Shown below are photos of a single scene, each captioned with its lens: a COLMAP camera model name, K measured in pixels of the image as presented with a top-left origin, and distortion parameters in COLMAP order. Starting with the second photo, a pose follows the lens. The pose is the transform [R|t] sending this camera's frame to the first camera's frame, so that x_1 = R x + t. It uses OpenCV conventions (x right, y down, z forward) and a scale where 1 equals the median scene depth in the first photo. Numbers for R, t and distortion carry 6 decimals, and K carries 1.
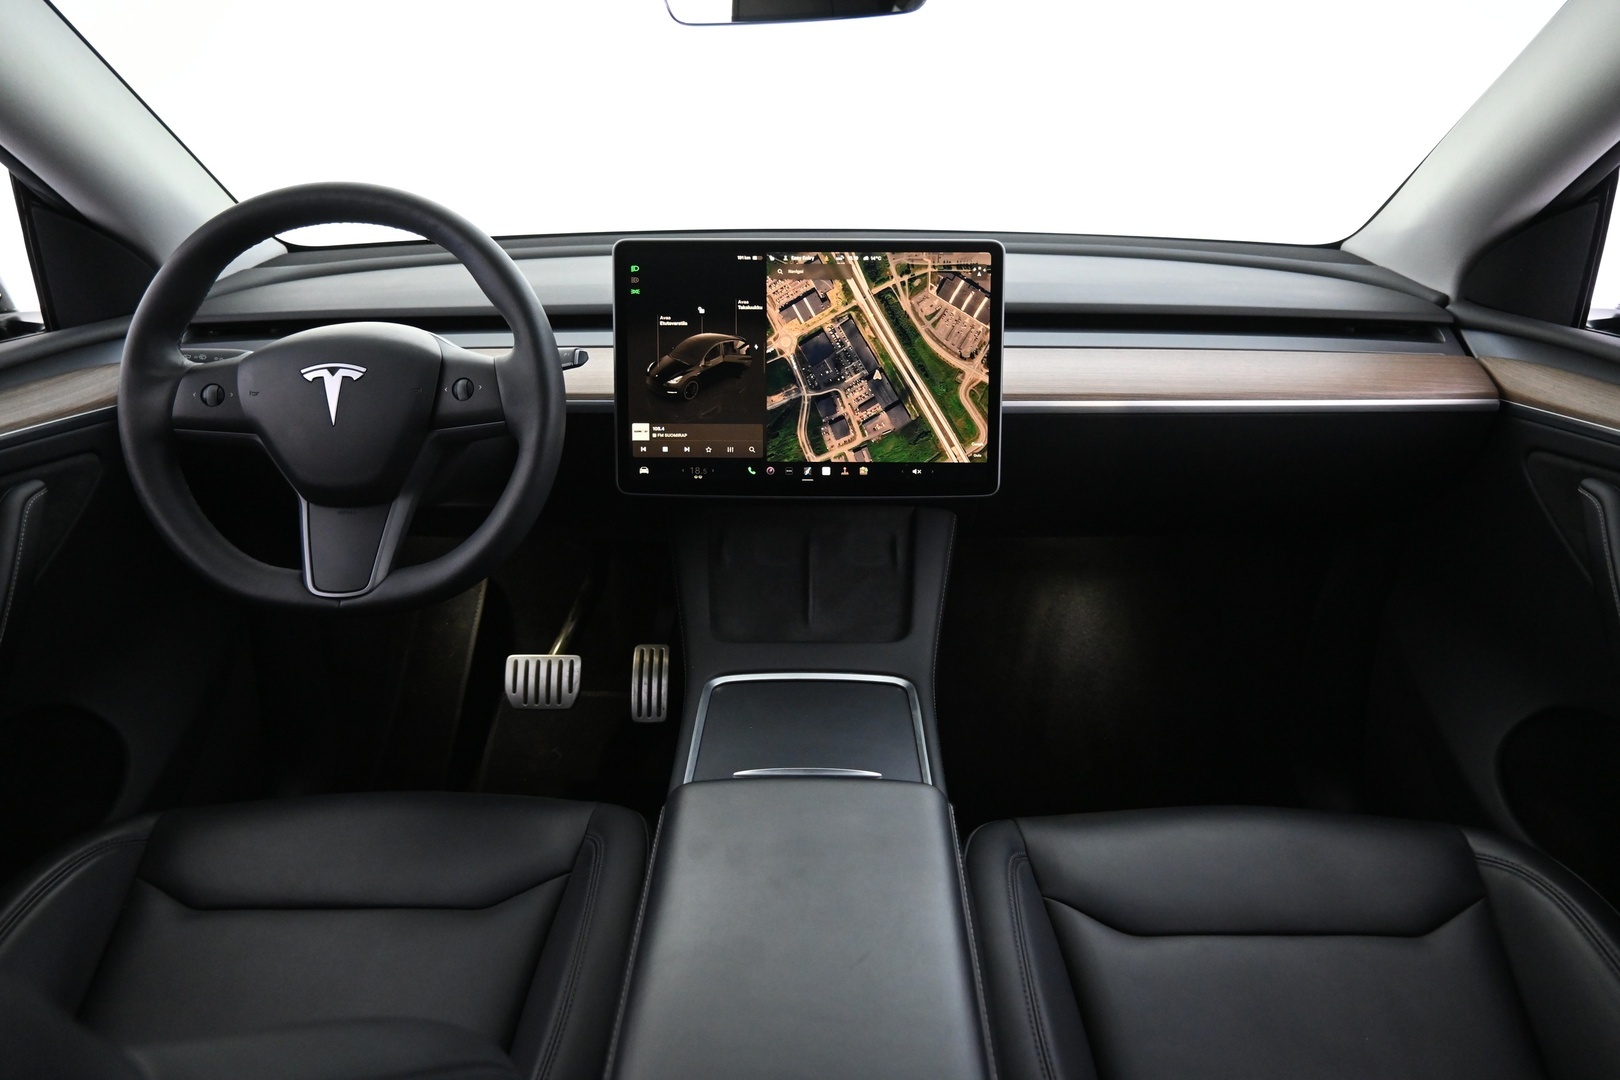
lens RADIAL K [[1121.0, 0, 810.0], [0, 1121.0, 540.0], [0, 0, 1]] dist [0.002686, -0.004362]
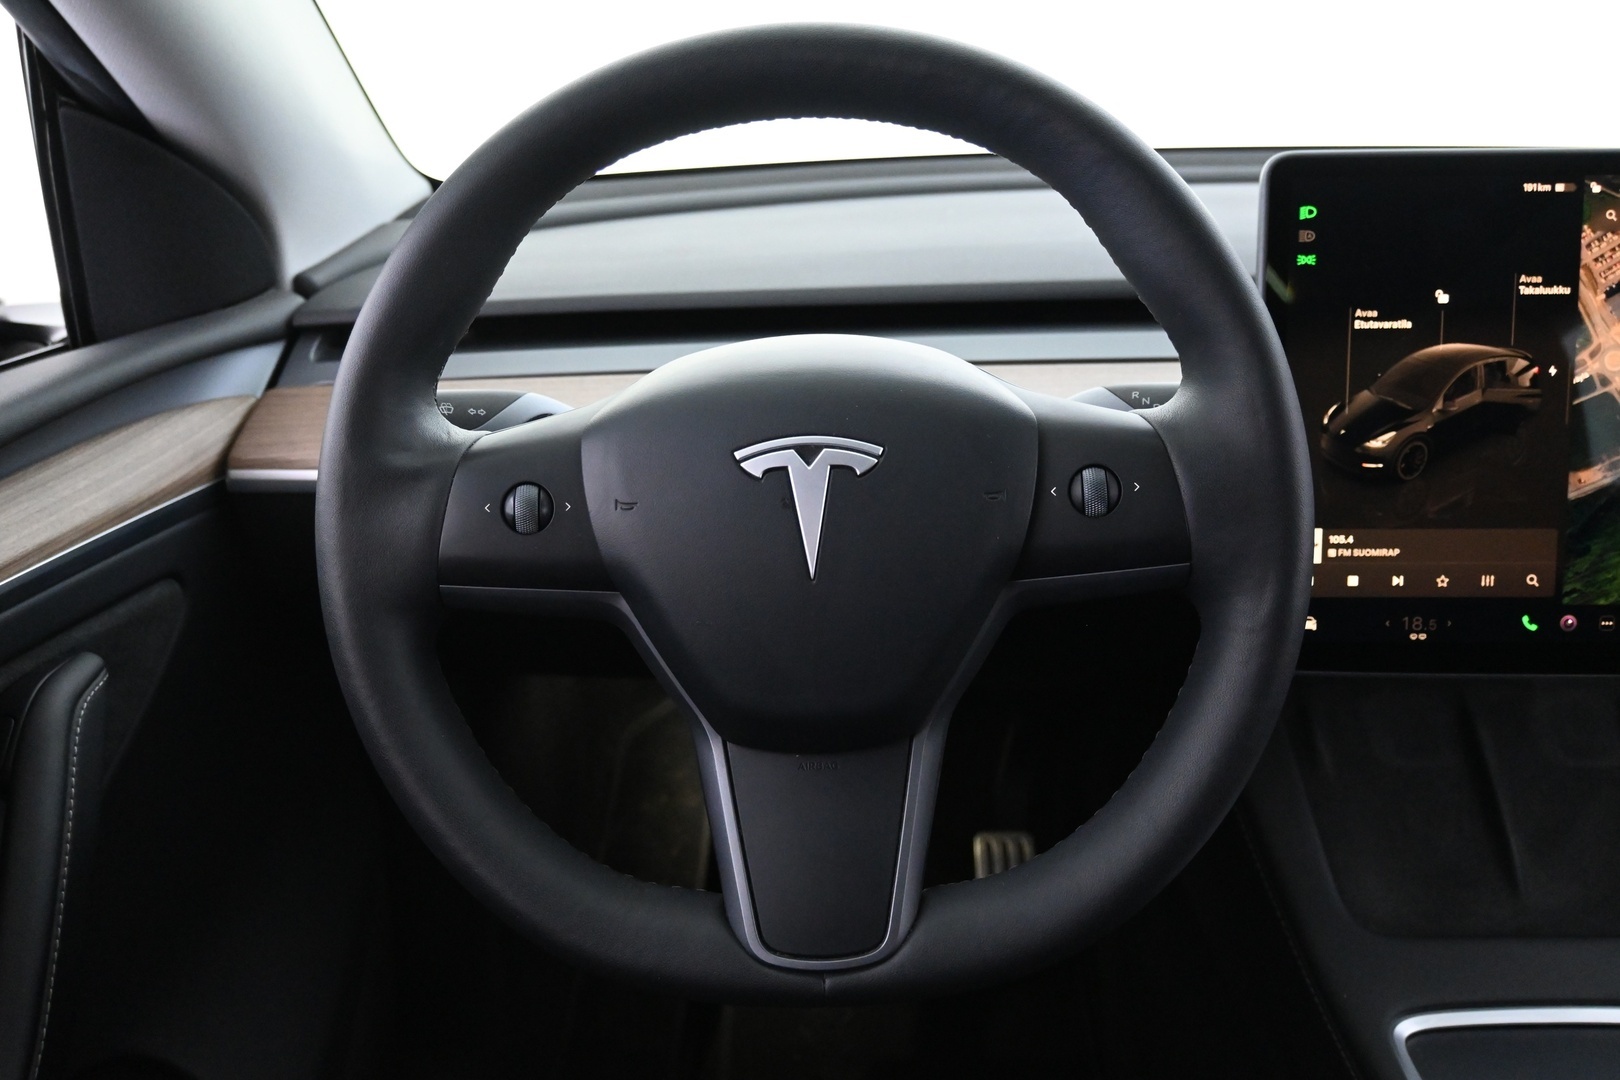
lens RADIAL K [[1367.7, 0, 810.0], [0, 1367.7, 540.0], [0, 0, 1]] dist [-0.002700, -0.001361]
pose [[0.999712, -0.006627, -0.023069, -0.356023], [0.006554, 0.999973, -0.003256, -0.099516], [0.023090, 0.003104, 0.999729, 0.403110]]
